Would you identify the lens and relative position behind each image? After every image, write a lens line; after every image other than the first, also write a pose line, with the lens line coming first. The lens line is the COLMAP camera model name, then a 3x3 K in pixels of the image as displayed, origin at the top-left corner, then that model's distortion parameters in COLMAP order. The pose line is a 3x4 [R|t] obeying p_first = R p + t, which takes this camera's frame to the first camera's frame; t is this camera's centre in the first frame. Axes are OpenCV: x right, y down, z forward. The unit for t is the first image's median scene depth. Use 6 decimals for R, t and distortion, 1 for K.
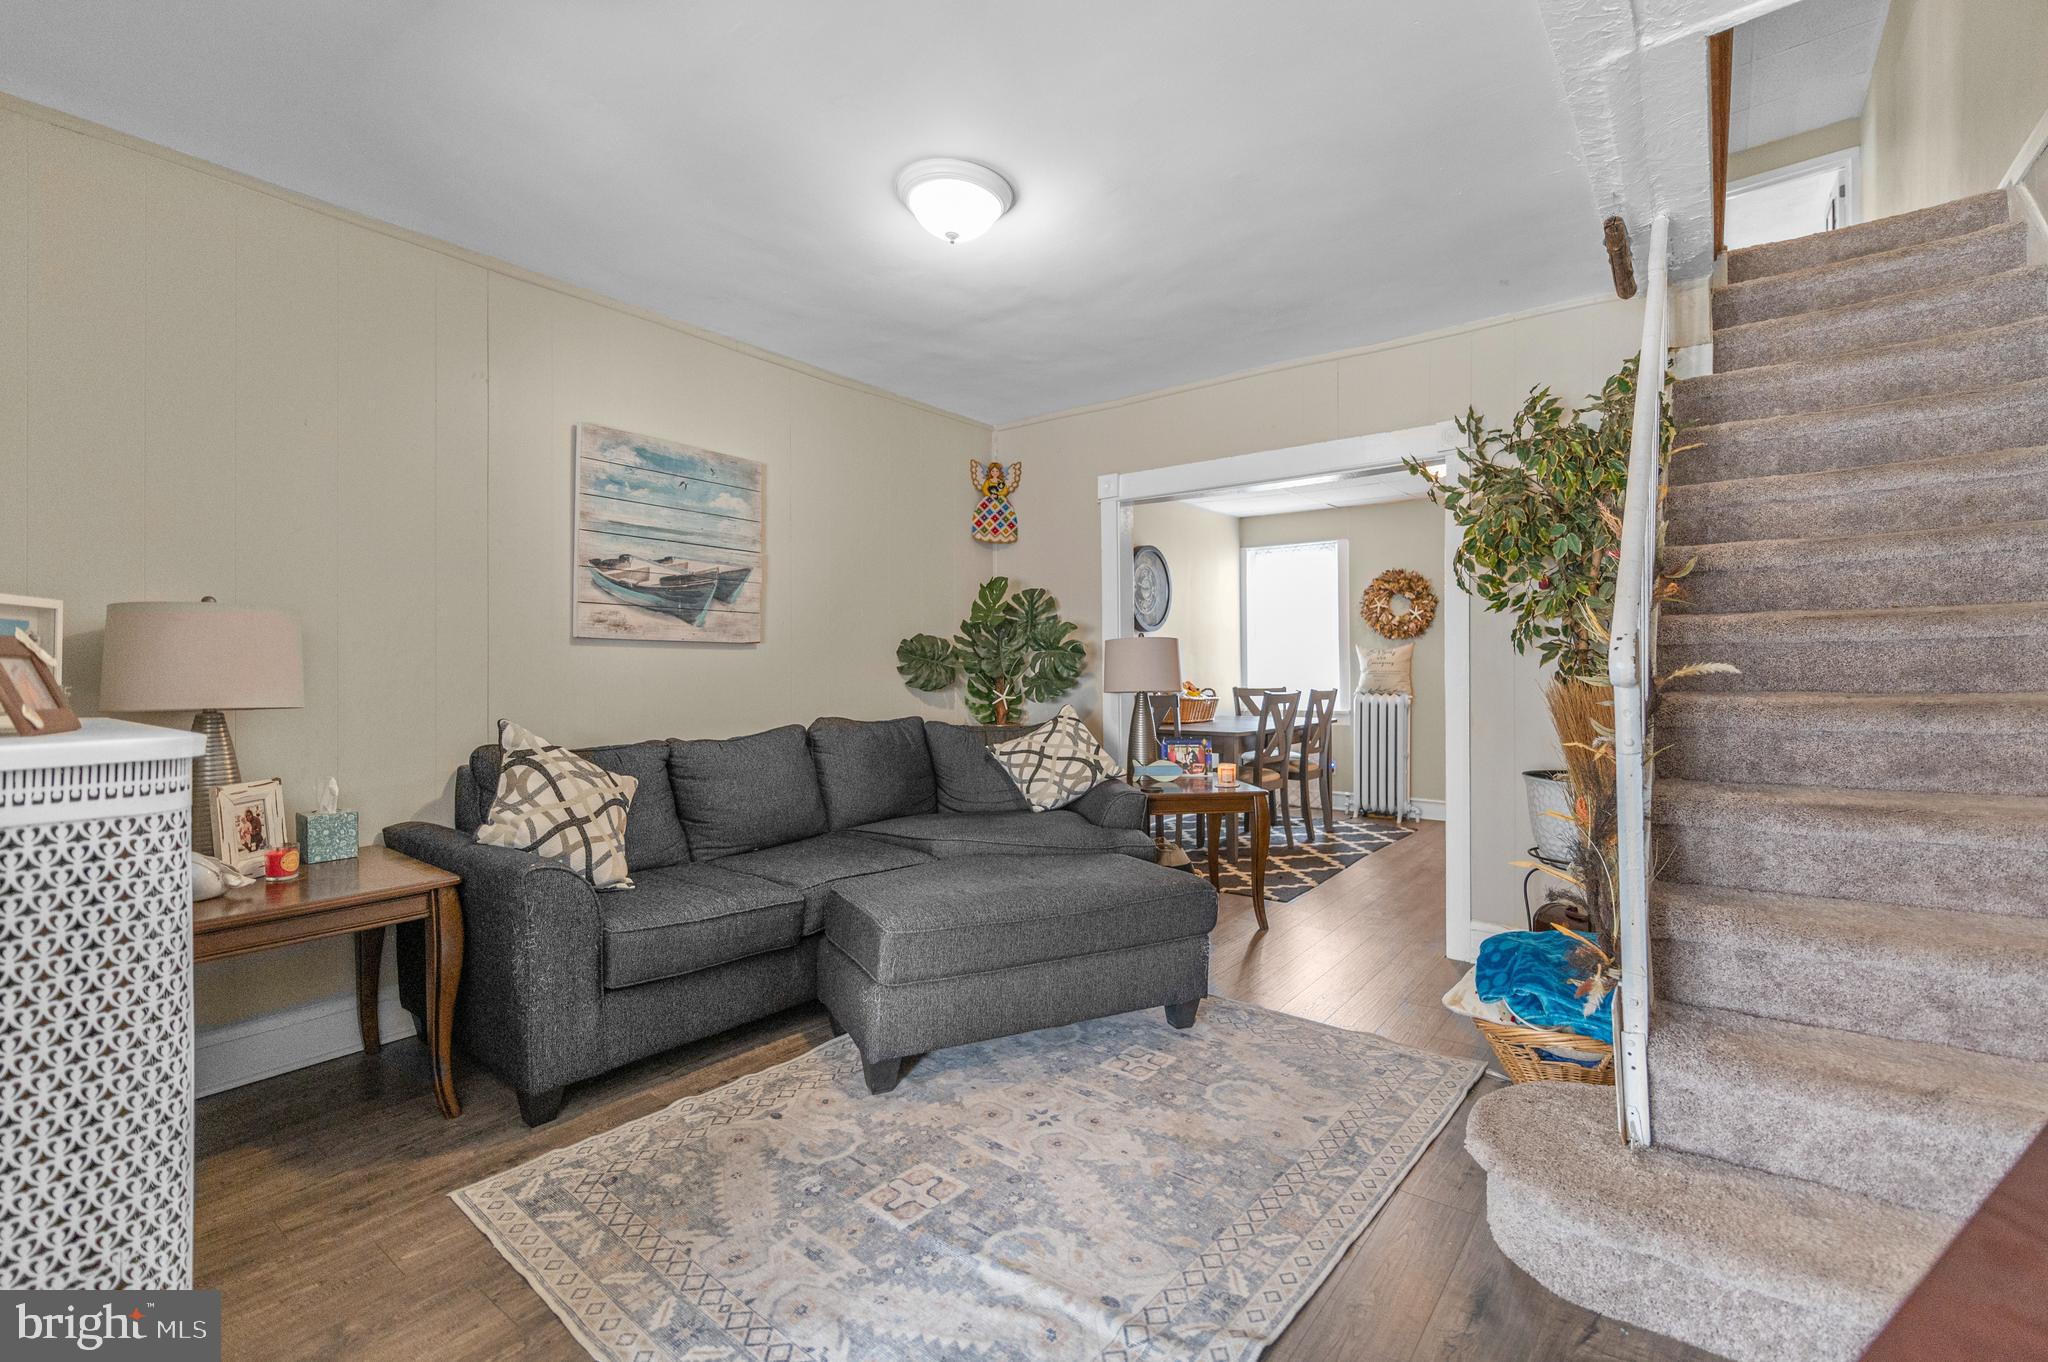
lens RADIAL K [[906.7, 0, 1038.0], [0, 906.7, 670.6], [0, 0, 1]] dist [0.014931, 0.000151]
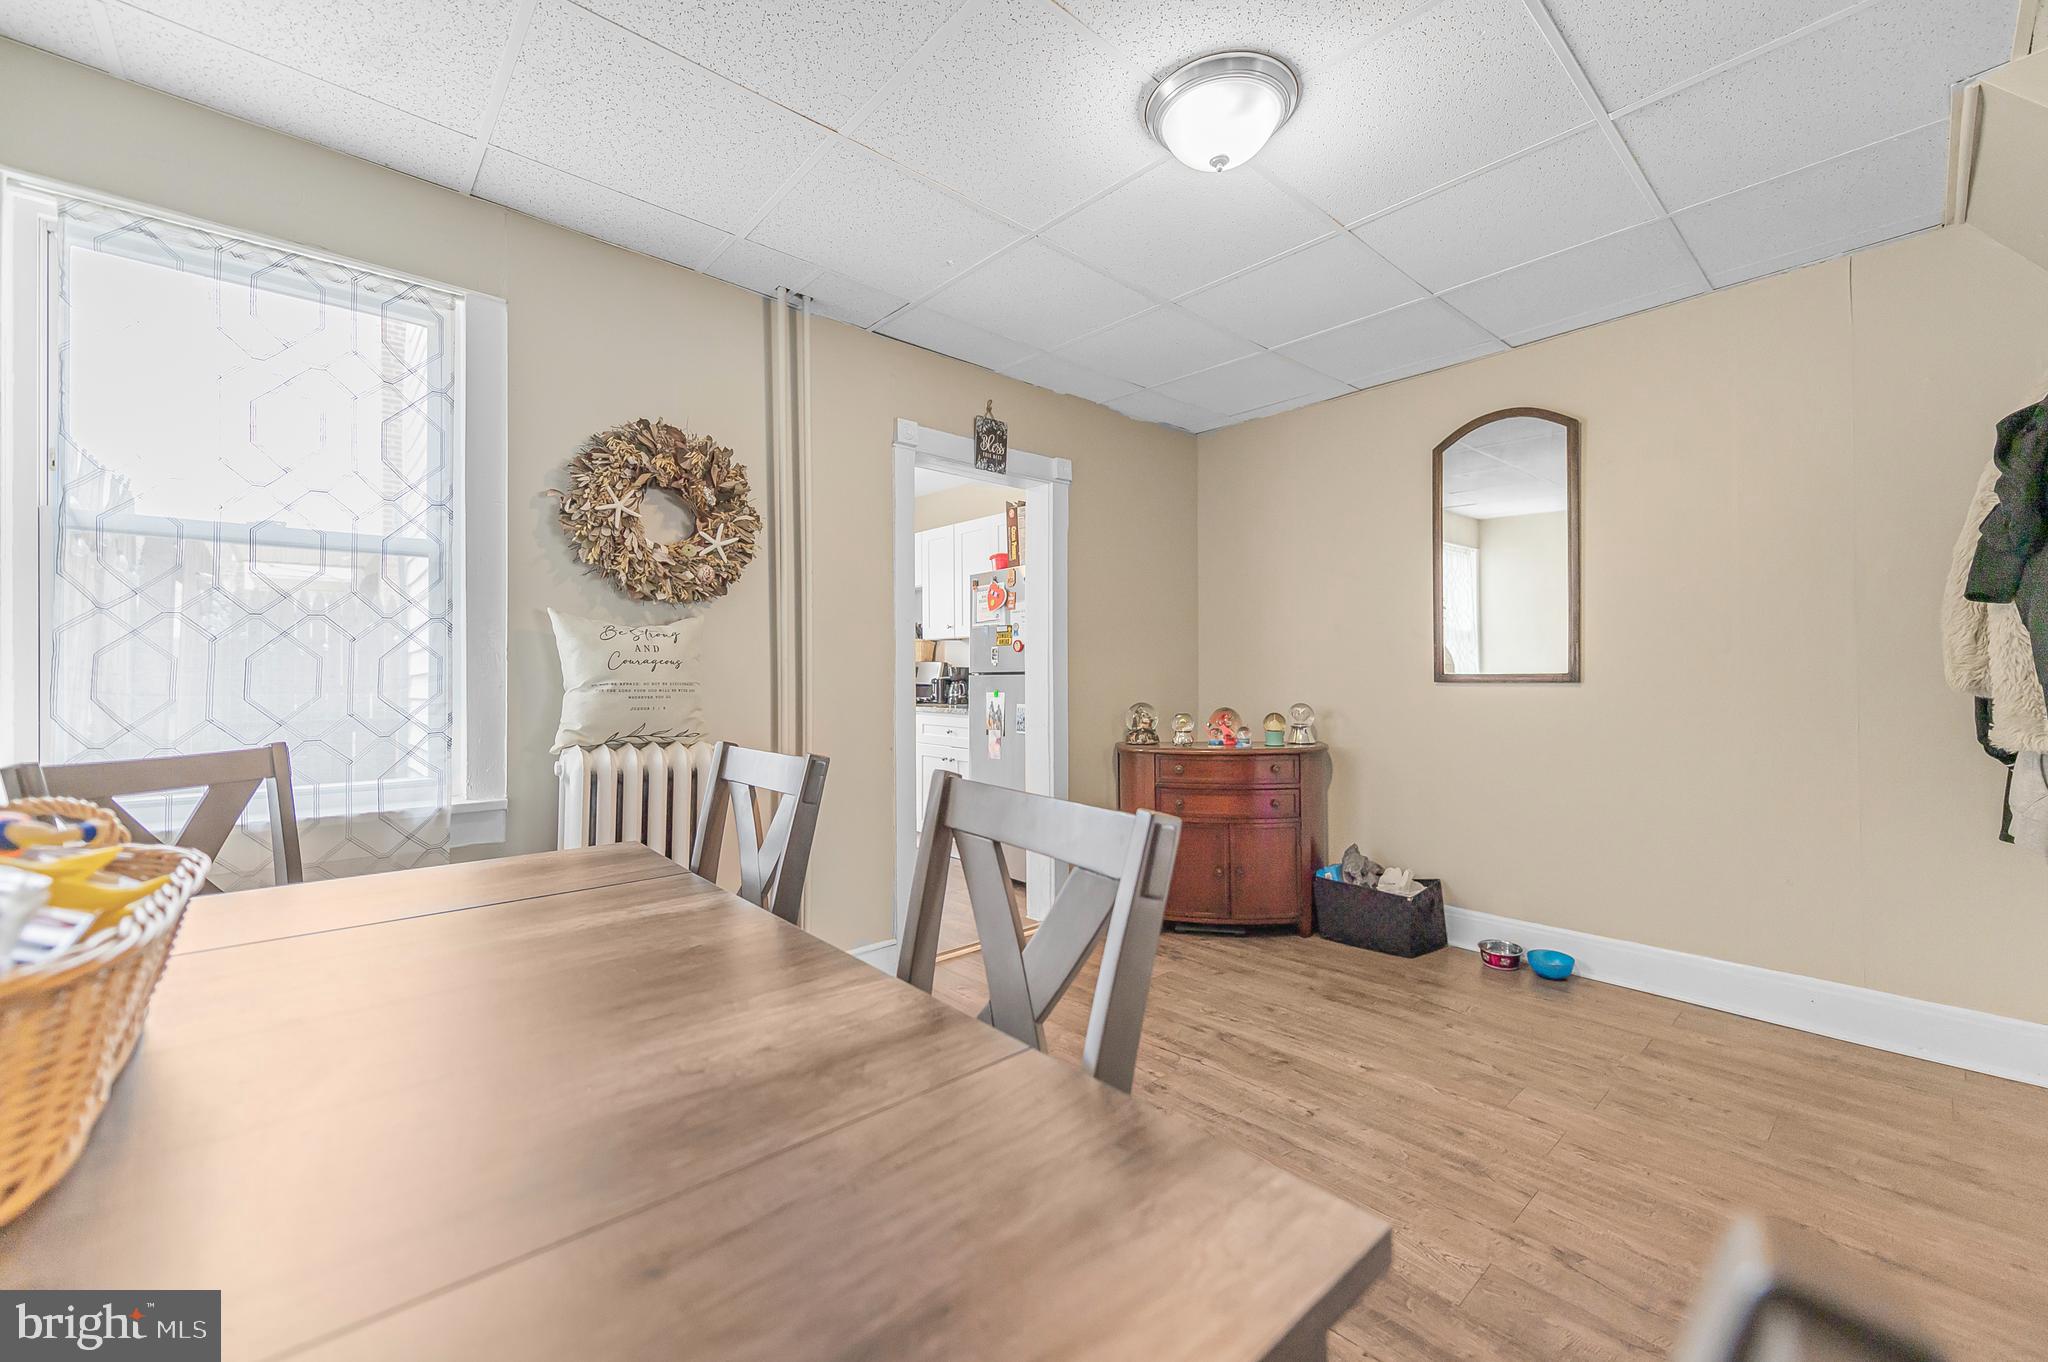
lens RADIAL K [[810.2, 0, 1043.4], [0, 810.2, 671.7], [0, 0, 1]] dist [0.020459, -0.004607]
pose [[0.194220, 0.010219, 0.980905, 0.136951], [0.003838, 0.999930, -0.011177, 0.000296], [-0.980950, 0.005936, 0.194167, 1.283270]]
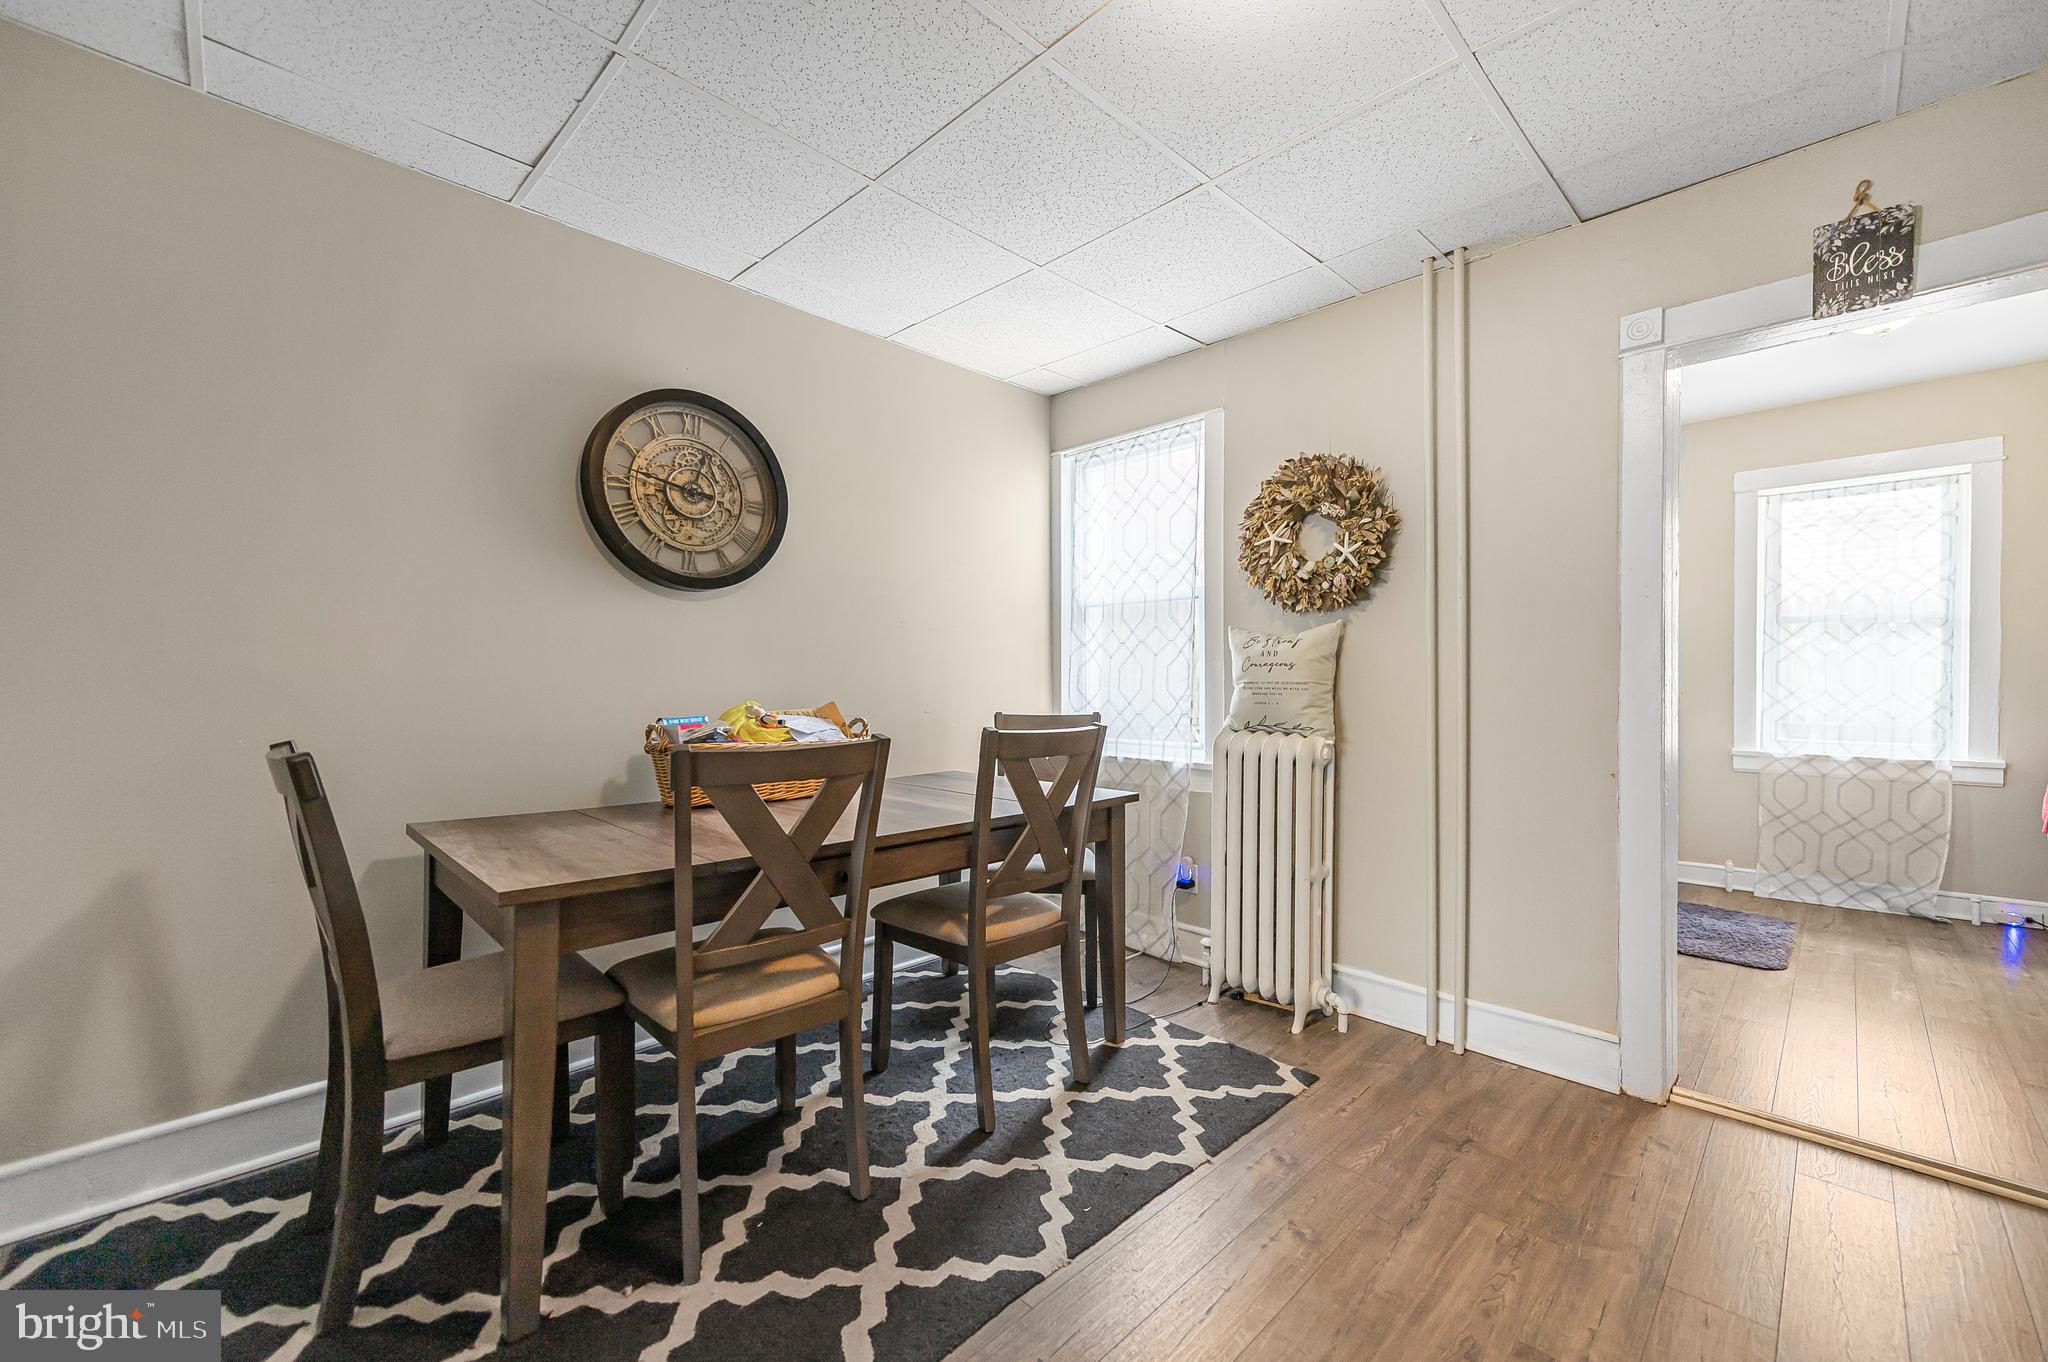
lens RADIAL K [[810.2, 0, 1053.4], [0, 810.2, 692.2], [0, 0, 1]] dist [0.020459, -0.004607]
pose [[0.991714, 0.005997, -0.128327, 0.534452], [-0.004438, 0.999913, 0.012428, 0.001787], [0.128390, -0.011756, 0.991654, 0.970441]]
